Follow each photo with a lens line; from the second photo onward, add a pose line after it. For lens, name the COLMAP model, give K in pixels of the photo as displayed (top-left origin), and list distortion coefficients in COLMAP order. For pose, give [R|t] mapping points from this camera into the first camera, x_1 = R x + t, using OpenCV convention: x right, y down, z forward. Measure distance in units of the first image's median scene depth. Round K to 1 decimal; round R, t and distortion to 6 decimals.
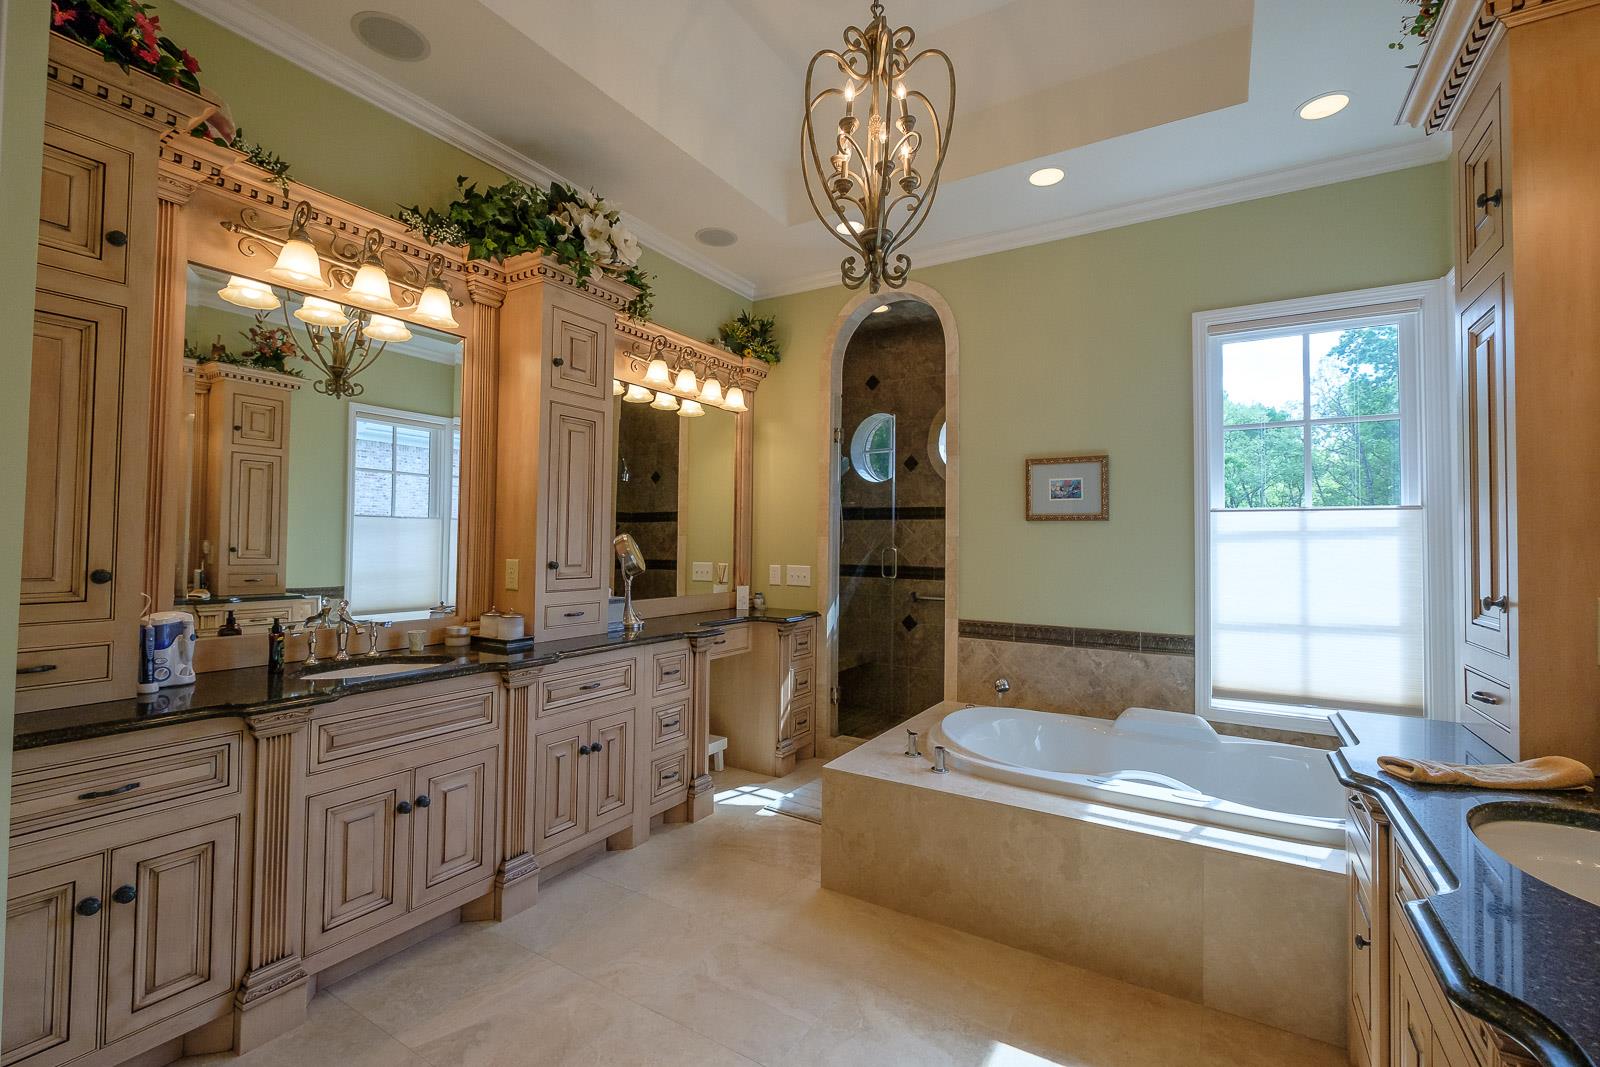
lens RADIAL K [[695.6, 0, 795.6], [0, 695.6, 521.1], [0, 0, 1]] dist [-0.004201, -0.000648]
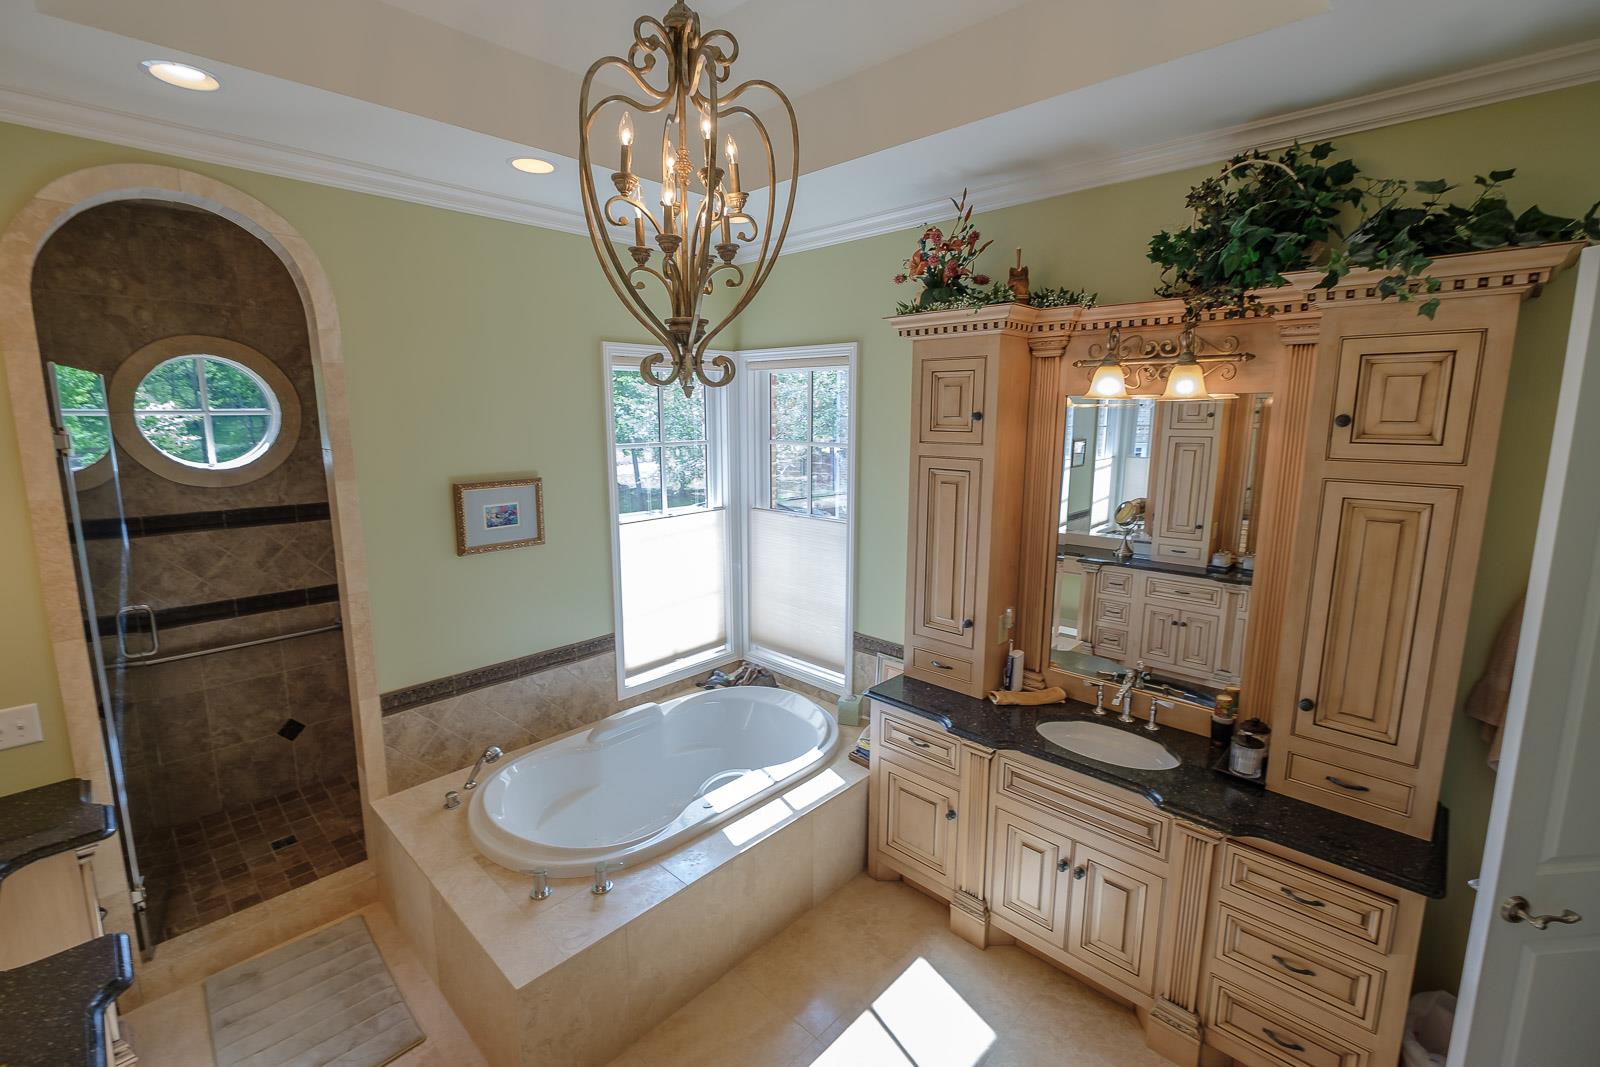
lens RADIAL K [[695.6, 0, 795.6], [0, 695.6, 521.1], [0, 0, 1]] dist [-0.004201, -0.000648]
pose [[0.223917, -0.168776, 0.959883, -0.407408], [-0.026675, 0.983461, 0.179145, -0.219810], [-0.974243, -0.065719, 0.215712, 0.459588]]
